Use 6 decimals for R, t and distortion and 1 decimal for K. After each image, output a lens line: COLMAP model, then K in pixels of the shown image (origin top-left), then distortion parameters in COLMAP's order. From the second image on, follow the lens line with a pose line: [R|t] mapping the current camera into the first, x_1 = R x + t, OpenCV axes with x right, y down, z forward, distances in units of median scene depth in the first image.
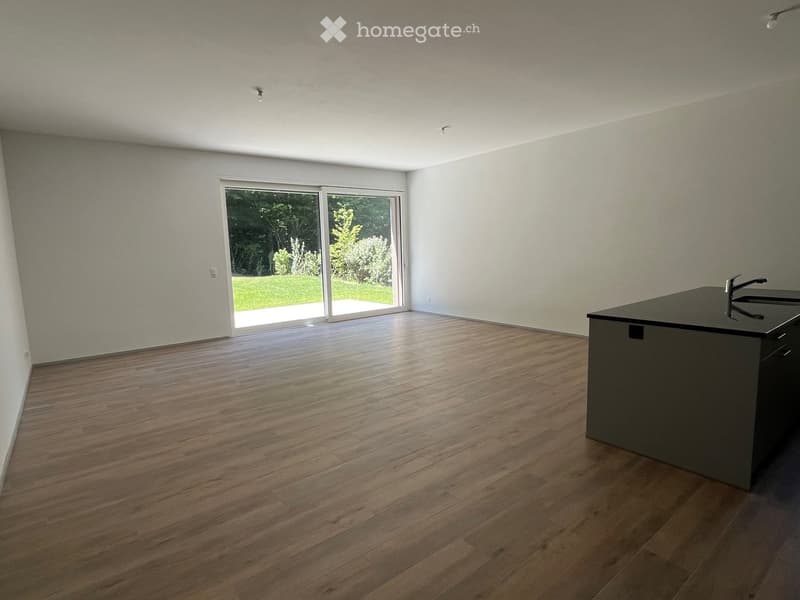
lens RADIAL K [[431.0, 0, 398.0], [0, 431.0, 302.3], [0, 0, 1]] dist [0.002333, 0.000587]
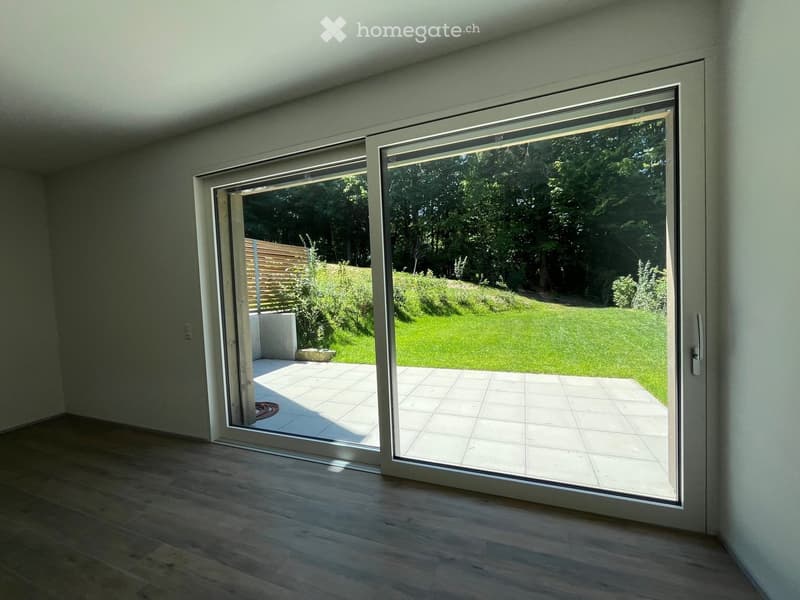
lens RADIAL K [[323.5, 0, 396.9], [0, 323.5, 298.3], [0, 0, 1]] dist [0.000490, 0.000081]
pose [[0.510475, 0.041911, -0.858870, 0.049657], [-0.083171, 0.996535, -0.000805, -0.059772], [0.855861, 0.071843, 0.512192, 0.429587]]
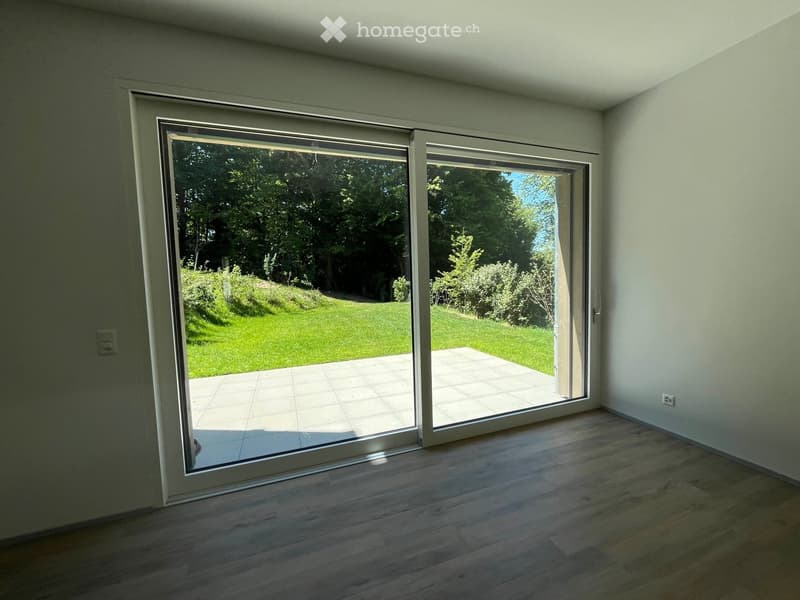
lens RADIAL K [[323.5, 0, 396.9], [0, 323.5, 298.3], [0, 0, 1]] dist [0.000490, 0.000081]
pose [[0.949737, 0.020495, -0.312376, -0.044188], [-0.037677, 0.998085, -0.049067, -0.043800], [0.310772, 0.058370, 0.948691, 0.344266]]
